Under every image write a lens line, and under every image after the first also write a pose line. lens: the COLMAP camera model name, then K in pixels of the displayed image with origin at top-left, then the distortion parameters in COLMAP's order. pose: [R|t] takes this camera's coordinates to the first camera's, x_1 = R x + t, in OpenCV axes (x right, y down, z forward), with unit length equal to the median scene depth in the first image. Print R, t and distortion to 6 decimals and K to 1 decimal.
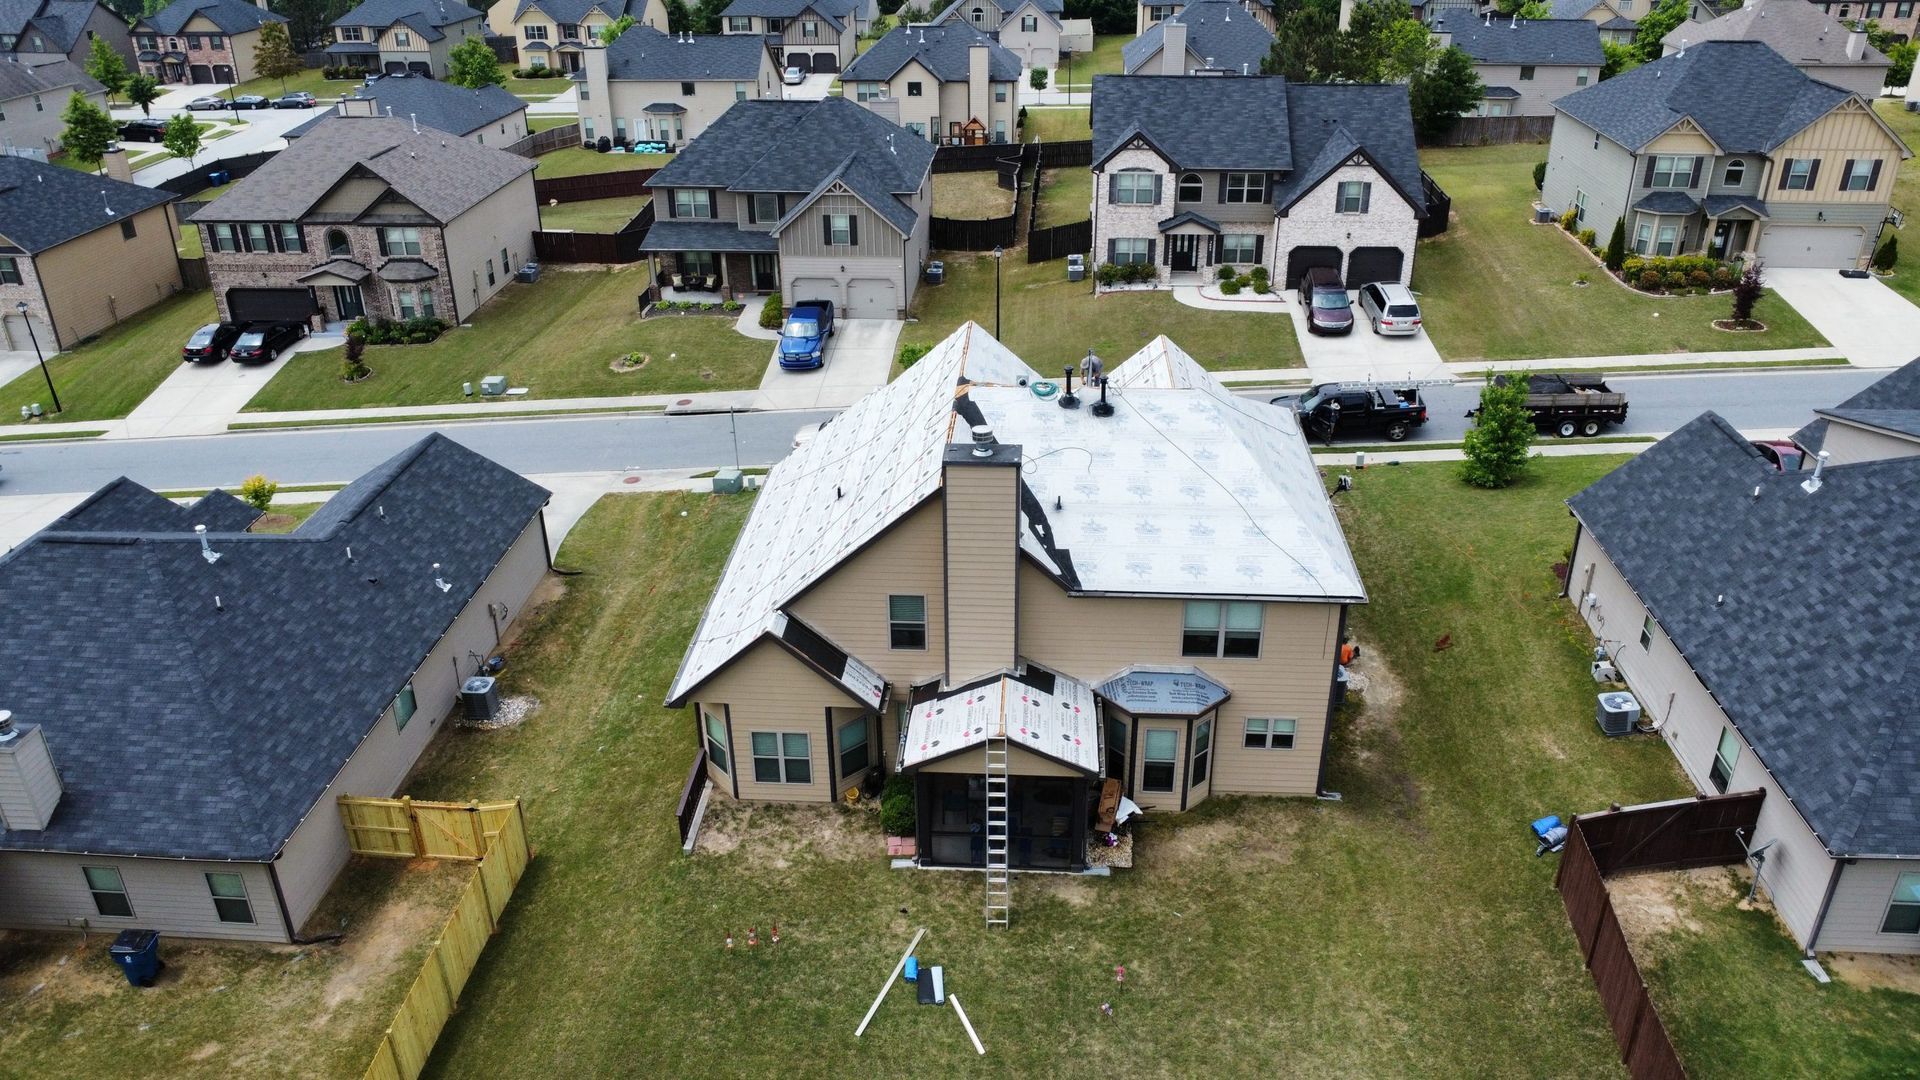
lens RADIAL K [[1390.7, 0, 960.6], [0, 1390.7, 543.2], [0, 0, 1]] dist [-0.032515, 0.003415]
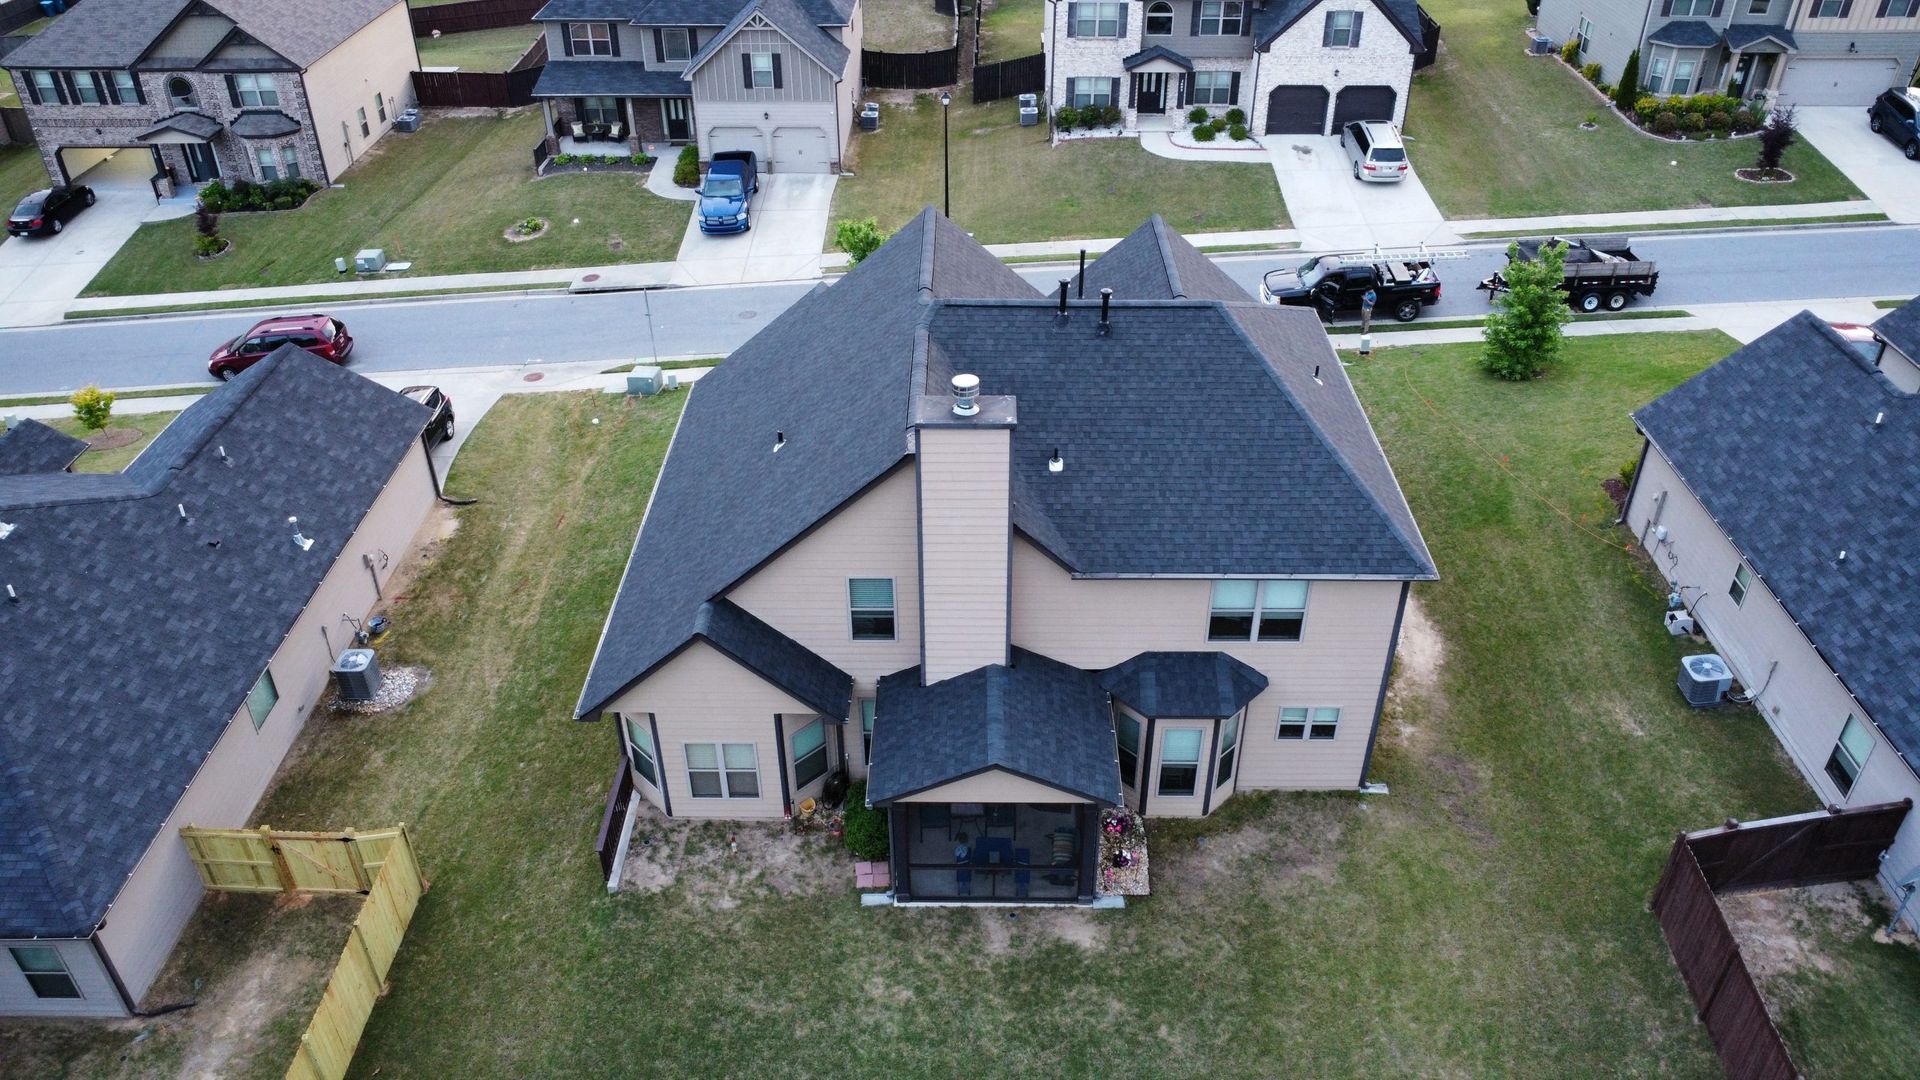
lens RADIAL K [[1390.7, 0, 958.8], [0, 1390.7, 533.0], [0, 0, 1]] dist [-0.032515, 0.003415]
pose [[0.998545, -0.025565, 0.047481, -0.022325], [0.019697, 0.992557, 0.120179, -0.074404], [-0.050200, -0.119068, 0.991616, 0.176772]]
